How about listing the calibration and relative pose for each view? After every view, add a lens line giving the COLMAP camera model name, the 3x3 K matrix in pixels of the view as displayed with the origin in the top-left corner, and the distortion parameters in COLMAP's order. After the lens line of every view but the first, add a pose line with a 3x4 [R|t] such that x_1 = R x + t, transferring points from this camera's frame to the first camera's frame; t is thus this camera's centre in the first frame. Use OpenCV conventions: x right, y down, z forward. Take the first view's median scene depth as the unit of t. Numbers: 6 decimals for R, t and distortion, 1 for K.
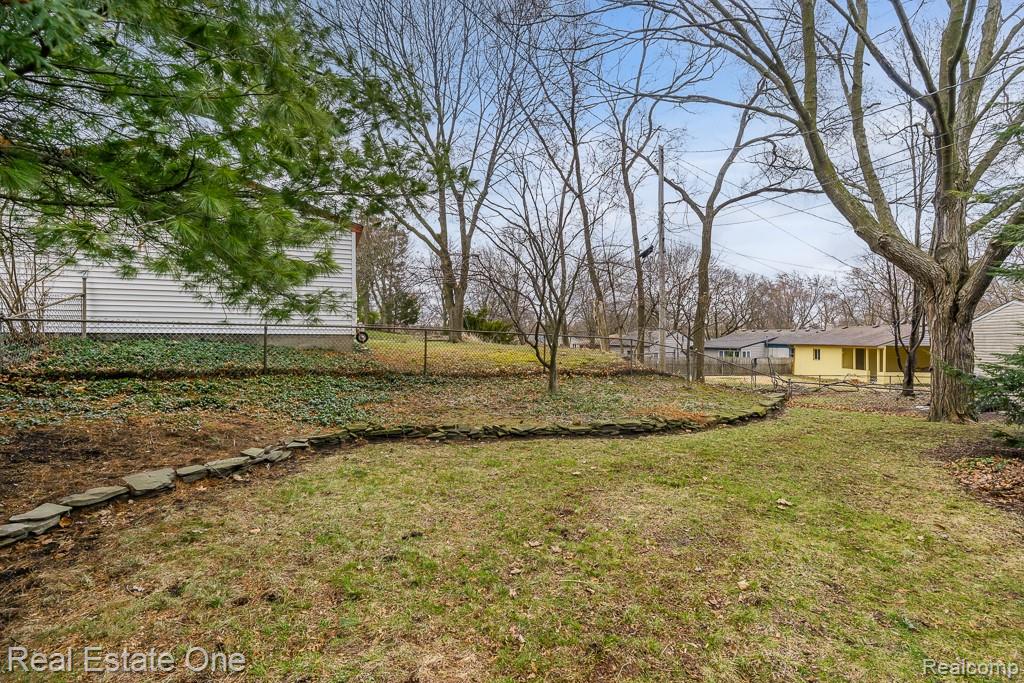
lens RADIAL K [[473.6, 0, 514.5], [0, 473.6, 348.1], [0, 0, 1]] dist [-0.005310, 0.001854]
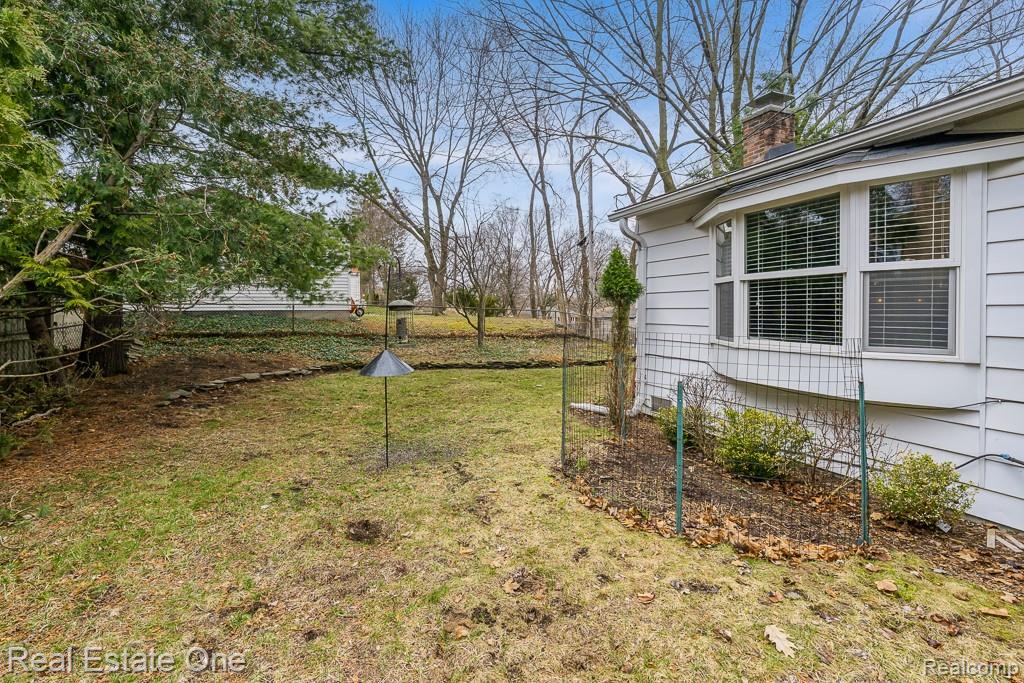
lens RADIAL K [[473.6, 0, 509.4], [0, 473.6, 331.3], [0, 0, 1]] dist [-0.005310, 0.001854]
pose [[0.999569, -0.009750, -0.027675, 0.258466], [0.010325, 0.999733, 0.020696, 0.016417], [0.027466, -0.020972, 0.999403, -0.602192]]
